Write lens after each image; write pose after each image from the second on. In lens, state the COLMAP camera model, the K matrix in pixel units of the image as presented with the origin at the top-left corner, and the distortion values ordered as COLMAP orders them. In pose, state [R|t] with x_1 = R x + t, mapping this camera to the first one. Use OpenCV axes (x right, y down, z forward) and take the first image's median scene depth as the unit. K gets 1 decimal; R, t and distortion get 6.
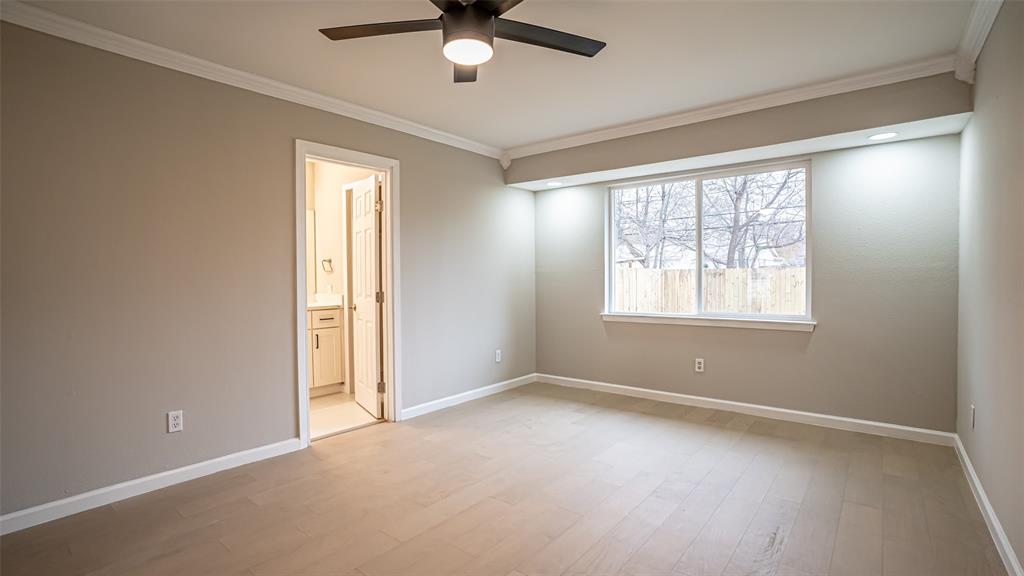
lens RADIAL K [[484.4, 0, 509.2], [0, 484.4, 298.0], [0, 0, 1]] dist [-0.072017, 0.029436]
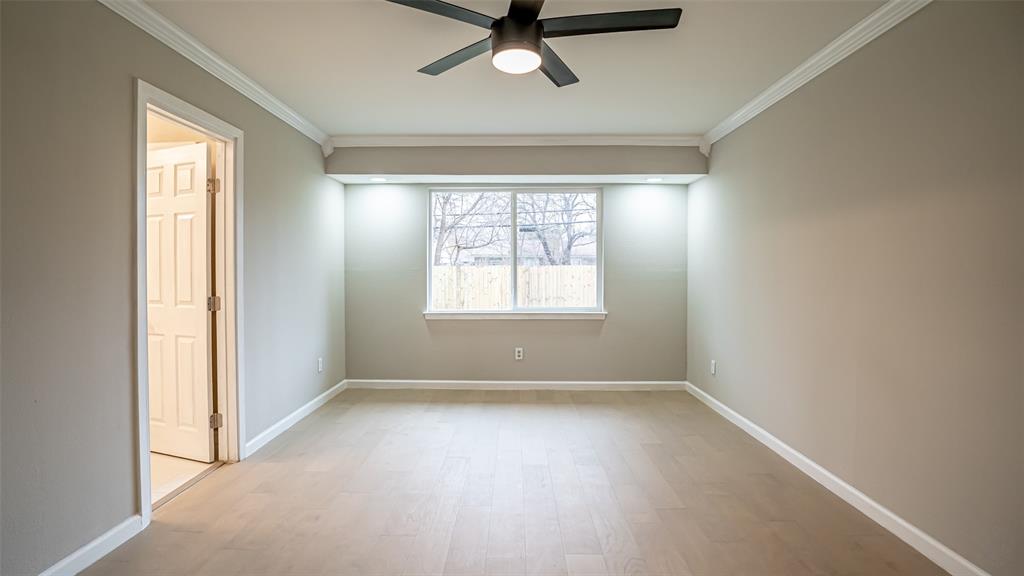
lens RADIAL K [[479.4, 0, 515.1], [0, 479.4, 289.3], [0, 0, 1]] dist [-0.072272, 0.027709]
pose [[0.774712, -0.014476, 0.632148, -0.349067], [0.018852, 0.999822, -0.000207, -0.014926], [-0.632033, 0.012078, 0.774848, 0.112672]]
